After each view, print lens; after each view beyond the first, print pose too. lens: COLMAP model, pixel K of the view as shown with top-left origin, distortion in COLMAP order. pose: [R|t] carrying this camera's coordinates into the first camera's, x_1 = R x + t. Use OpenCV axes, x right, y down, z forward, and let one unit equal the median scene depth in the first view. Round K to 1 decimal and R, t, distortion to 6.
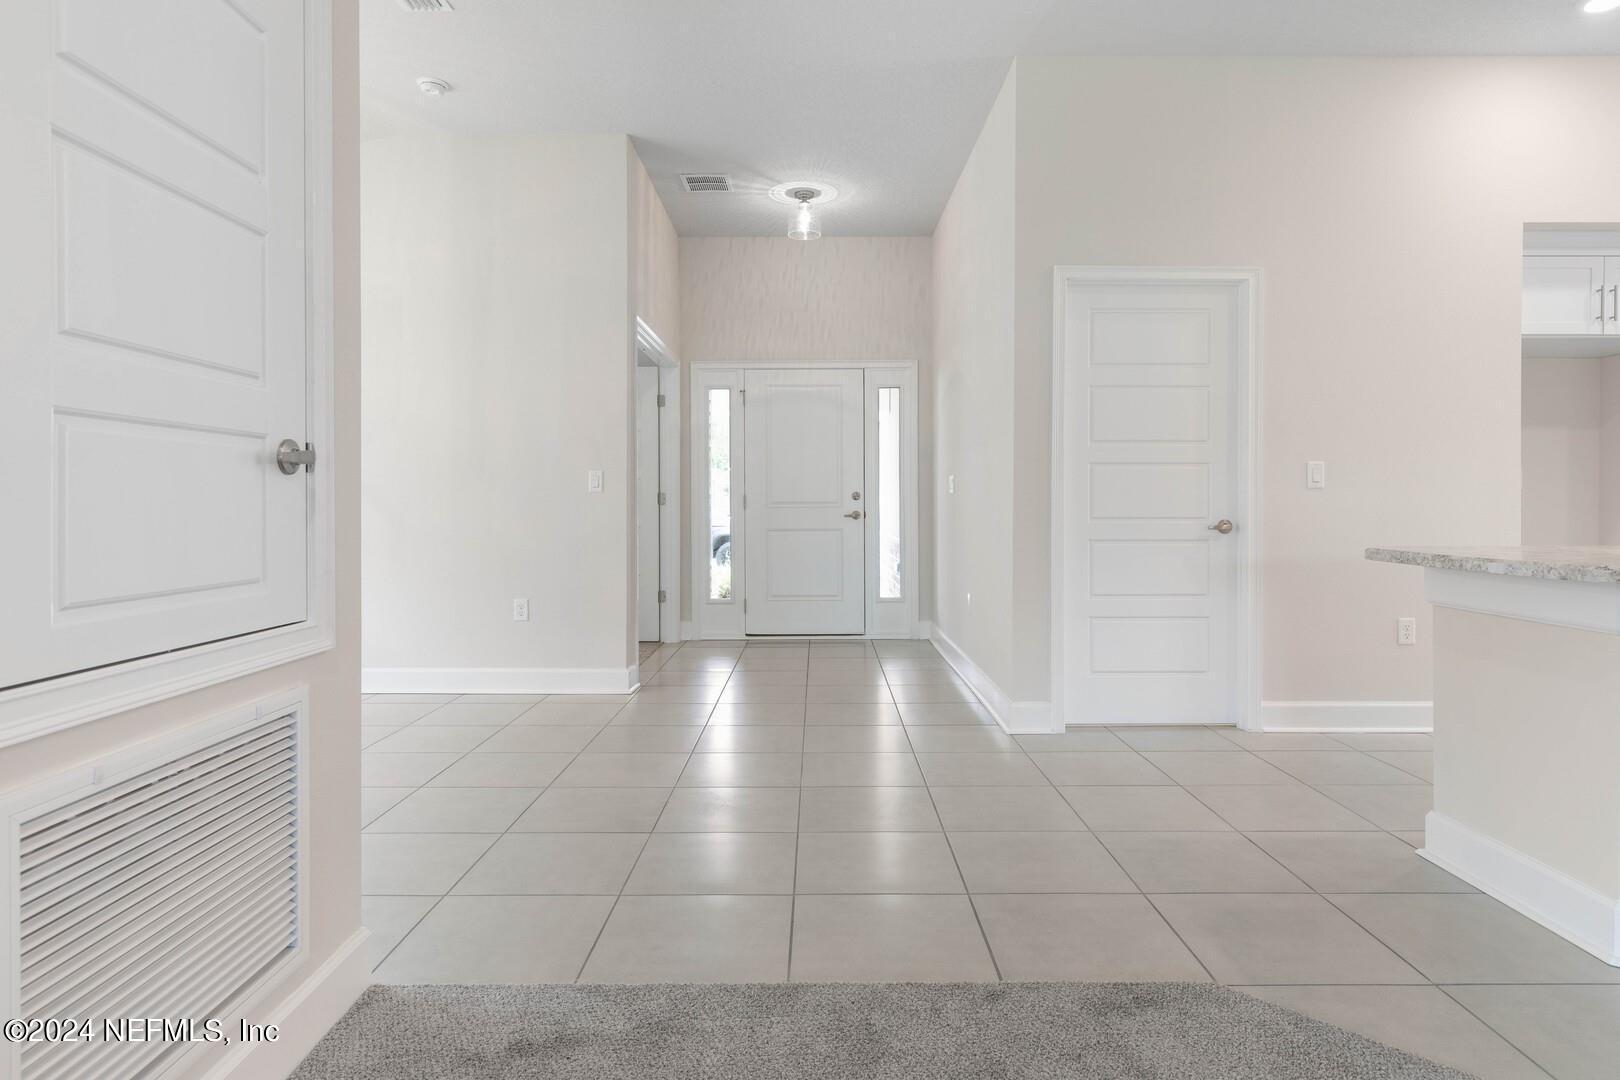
lens RADIAL K [[913.5, 0, 813.9], [0, 913.5, 515.4], [0, 0, 1]] dist [-0.003456, -0.001491]
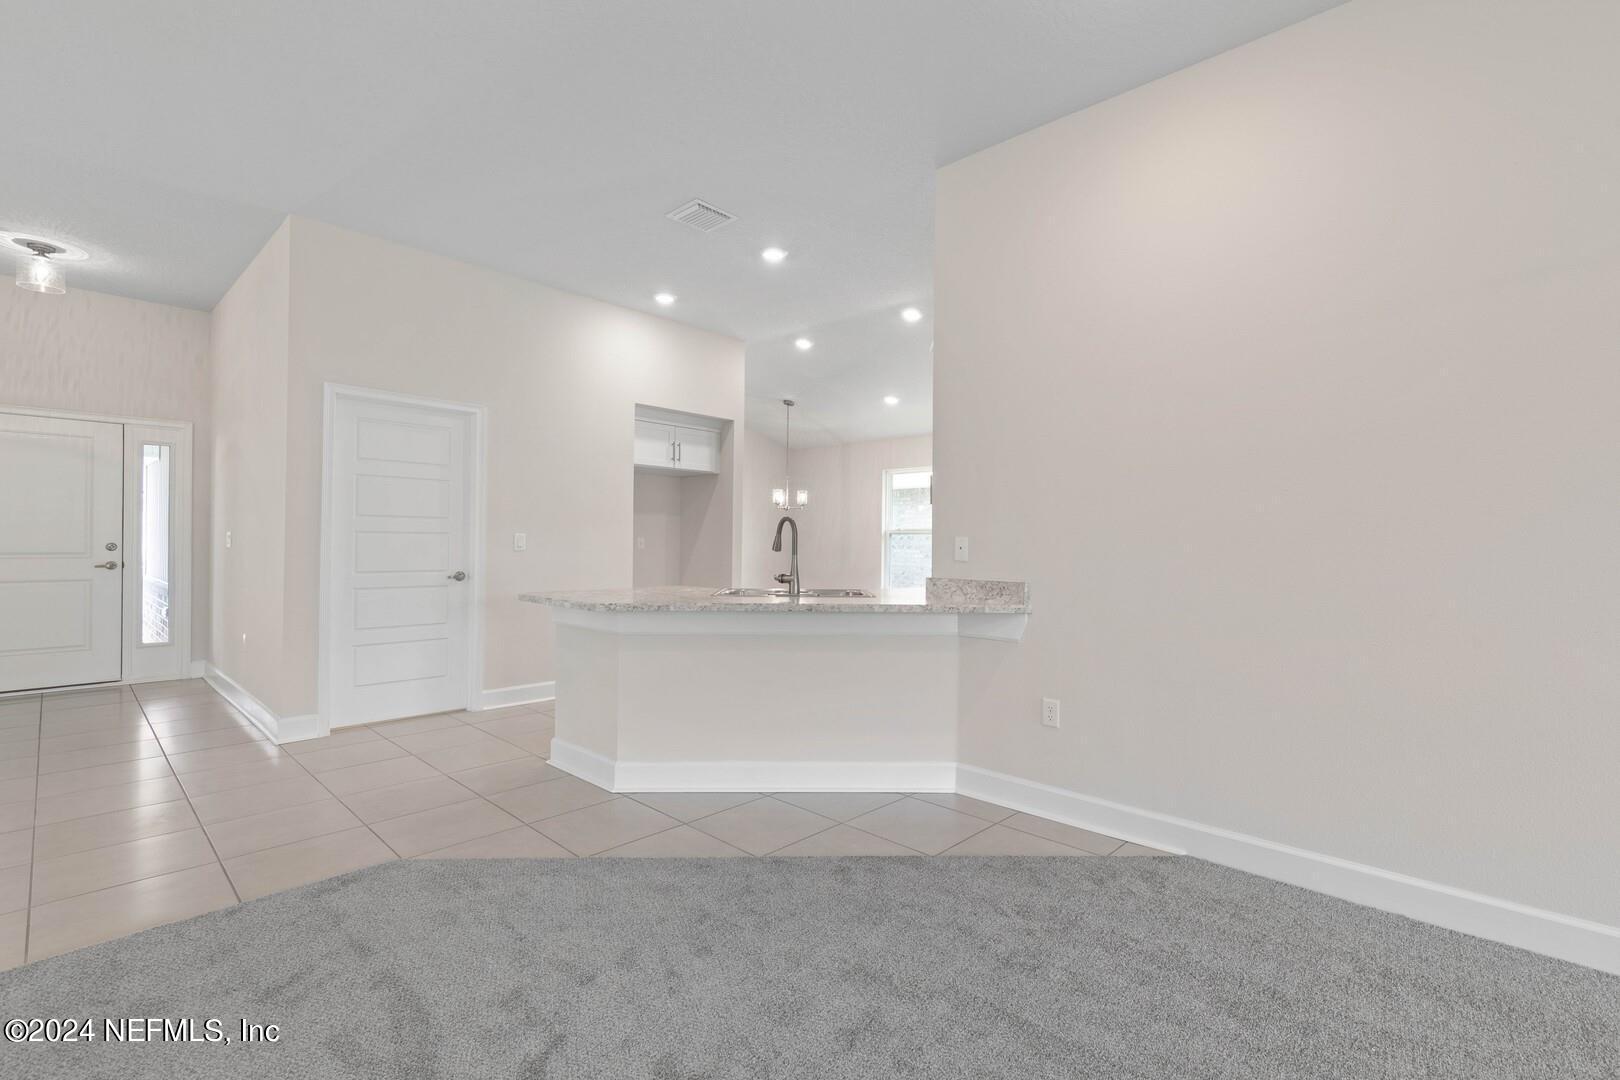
lens RADIAL K [[724.4, 0, 812.4], [0, 724.4, 542.5], [0, 0, 1]] dist [0.011113, -0.000346]
pose [[0.690145, 0.010113, 0.723600, -0.008039], [-0.002327, 0.999928, -0.011755, -0.026993], [-0.723667, 0.006428, 0.690119, -0.207664]]
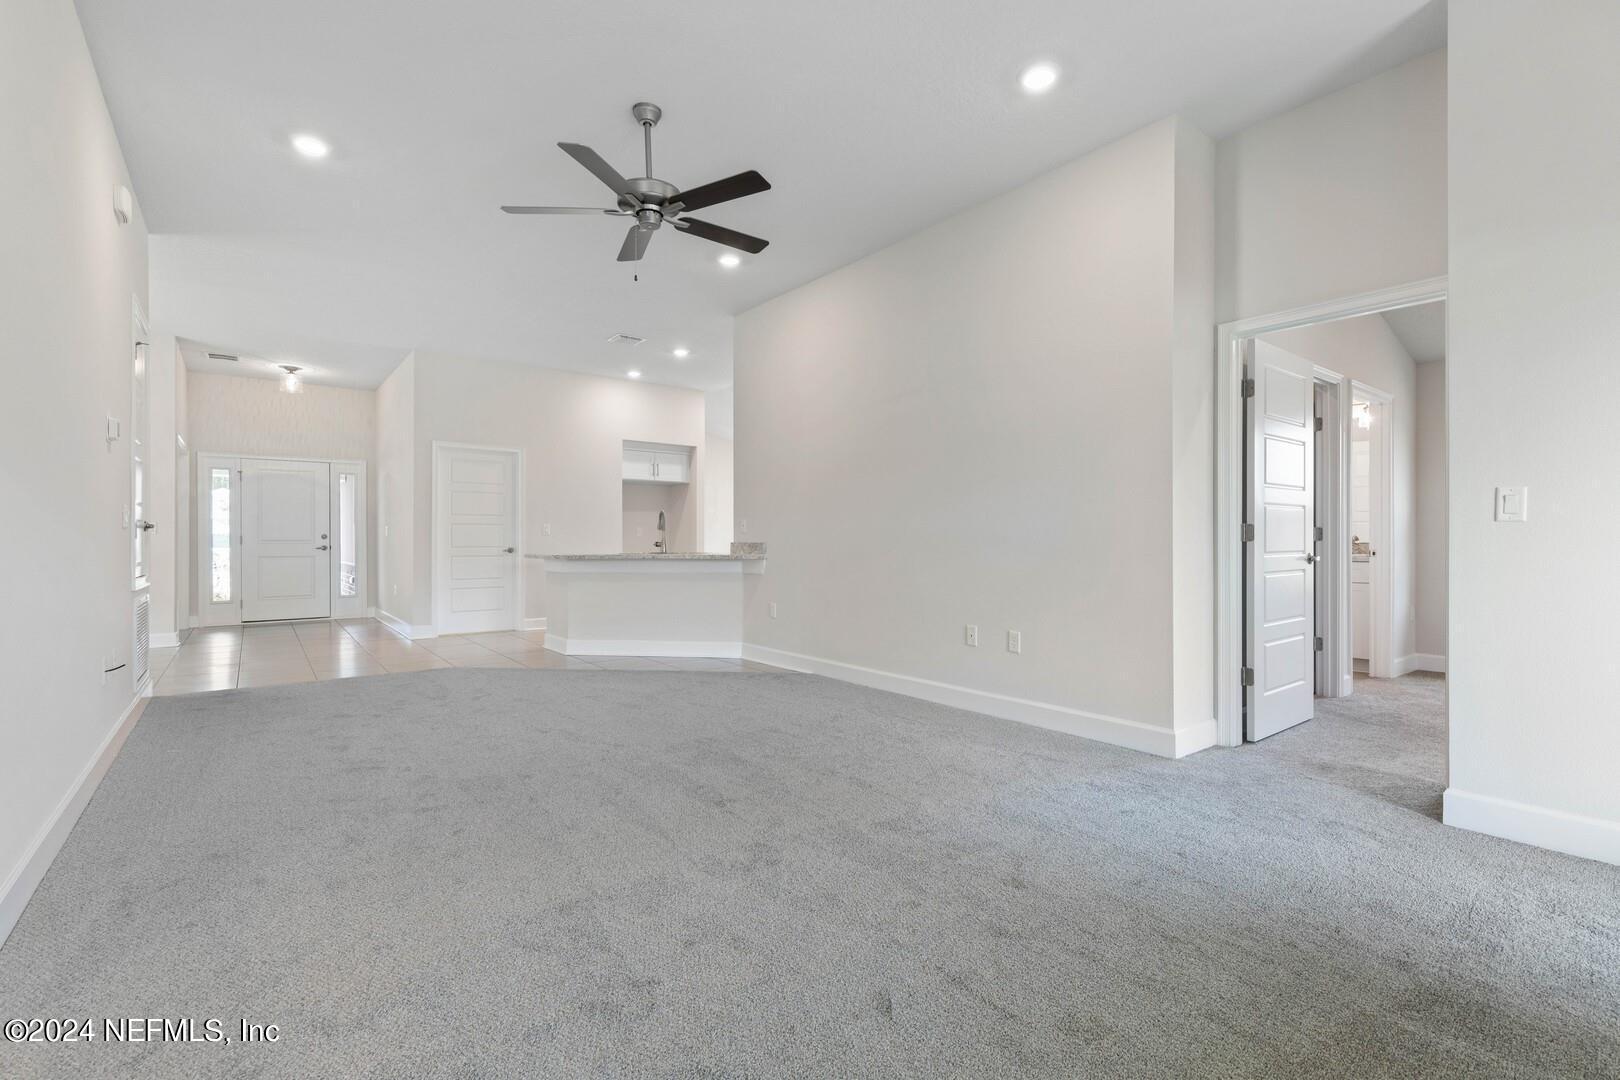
lens RADIAL K [[736.2, 0, 817.2], [0, 736.2, 542.9], [0, 0, 1]] dist [0.009405, 0.000017]
pose [[0.792181, 0.000140, 0.610286, -0.101020], [0.007730, 0.999917, -0.010263, 0.017504], [-0.610237, 0.012848, 0.792115, -0.987971]]
